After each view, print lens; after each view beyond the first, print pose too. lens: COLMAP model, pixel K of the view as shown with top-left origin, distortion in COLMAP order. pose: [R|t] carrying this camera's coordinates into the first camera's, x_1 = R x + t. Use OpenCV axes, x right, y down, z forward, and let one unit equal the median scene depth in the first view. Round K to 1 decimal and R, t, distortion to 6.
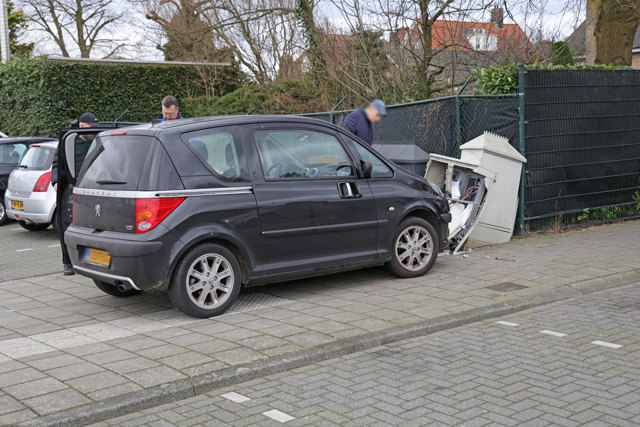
lens RADIAL K [[838.4, 0, 325.1], [0, 838.4, 215.2], [0, 0, 1]] dist [0.138786, 0.000000]
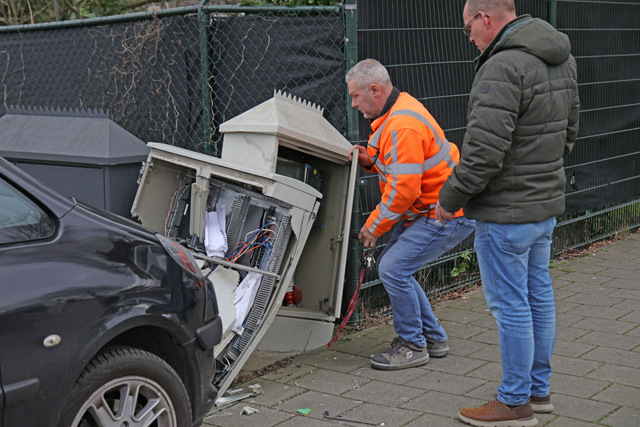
lens RADIAL K [[1173.6, 0, 318.1], [0, 1173.6, 209.2], [0, 0, 1]] dist [0.261693, 0.000000]
pose [[0.956626, -0.018855, 0.290707, 0.036593], [0.014484, 0.999748, 0.017179, -0.050906], [-0.290958, -0.012223, 0.956658, 0.434717]]
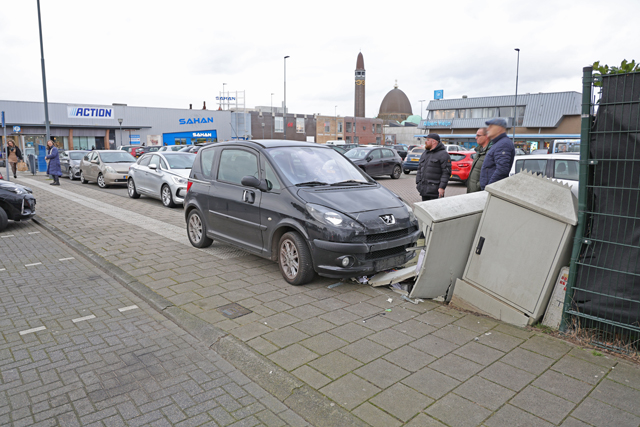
lens RADIAL K [[445.2, 0, 325.9], [0, 445.2, 224.3], [0, 0, 1]] dist [-0.084374, 0.040118]
pose [[0.043514, 0.209719, -0.976793, 0.573460], [-0.115792, 0.972188, 0.203573, -0.113067], [0.992320, 0.104246, 0.066587, 0.833465]]
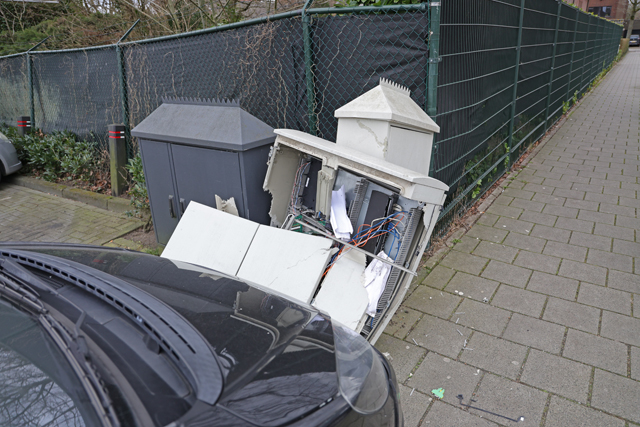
lens RADIAL K [[445.2, 0, 322.1], [0, 445.2, 217.1], [0, 0, 1]] dist [-0.084374, 0.040118]
pose [[0.954058, -0.115476, 0.276474, 0.077616], [0.042193, 0.965332, 0.257594, -0.091714], [-0.296635, -0.234094, 0.925855, 0.771829]]
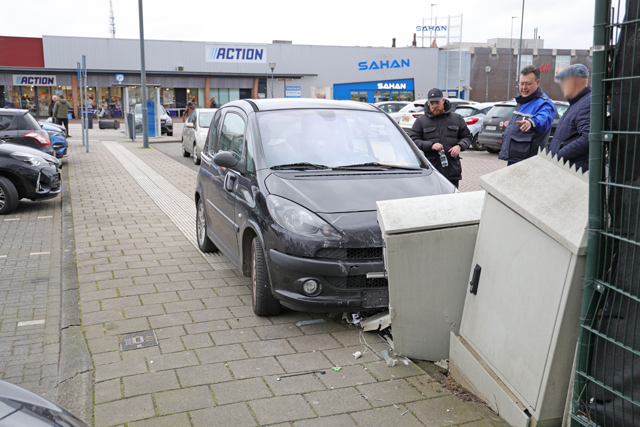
lens RADIAL K [[699.4, 0, 333.2], [0, 699.4, 233.3], [0, 0, 1]] dist [0.088513, 0.000000]
pose [[-0.333360, 0.206714, -0.919859, 0.554059], [-0.094843, 0.963365, 0.250862, -0.139100], [0.938017, 0.170870, -0.301542, 1.041794]]
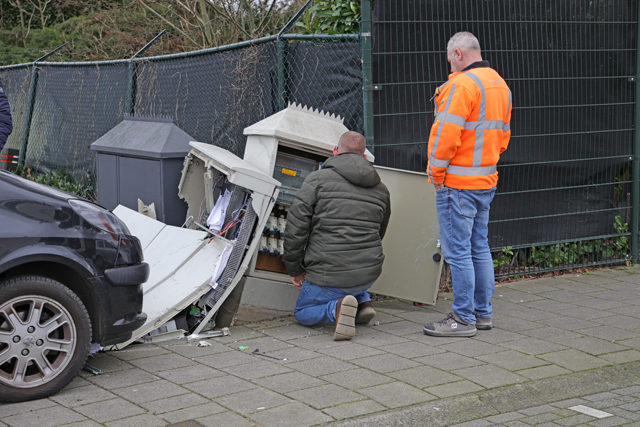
lens RADIAL K [[1173.6, 0, 323.7], [0, 1173.6, 215.0], [0, 0, 1]] dist [0.261693, 0.000000]
pose [[0.998058, 0.023949, -0.057508, 0.261913], [-0.023386, 0.999672, 0.010459, -0.037636], [0.057739, -0.009094, 0.998290, 0.262563]]
